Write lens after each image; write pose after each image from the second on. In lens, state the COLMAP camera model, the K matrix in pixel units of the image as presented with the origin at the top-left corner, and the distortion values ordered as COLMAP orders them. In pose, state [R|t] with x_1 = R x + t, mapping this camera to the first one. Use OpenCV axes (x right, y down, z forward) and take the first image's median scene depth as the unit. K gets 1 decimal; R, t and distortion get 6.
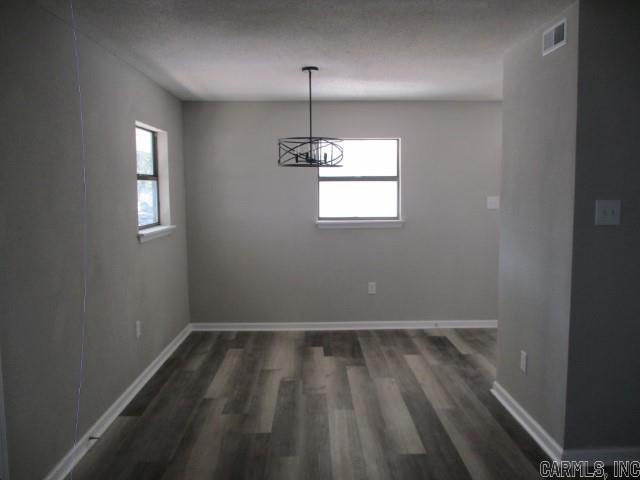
lens RADIAL K [[525.1, 0, 320.0], [0, 525.1, 240.0], [0, 0, 1]] dist [-0.027805, 0.002239]
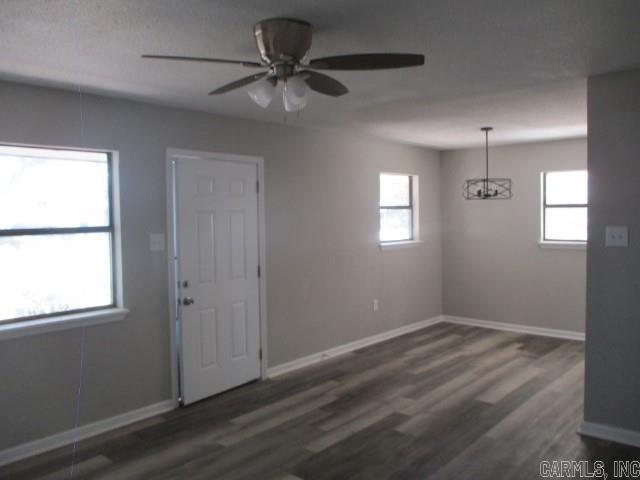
lens RADIAL K [[525.1, 0, 320.0], [0, 525.1, 240.0], [0, 0, 1]] dist [-0.027805, 0.002239]
pose [[0.734162, 0.026712, -0.678449, 0.596950], [-0.053533, 0.998392, -0.018620, 0.012201], [0.676861, 0.049989, 0.734411, -0.285579]]
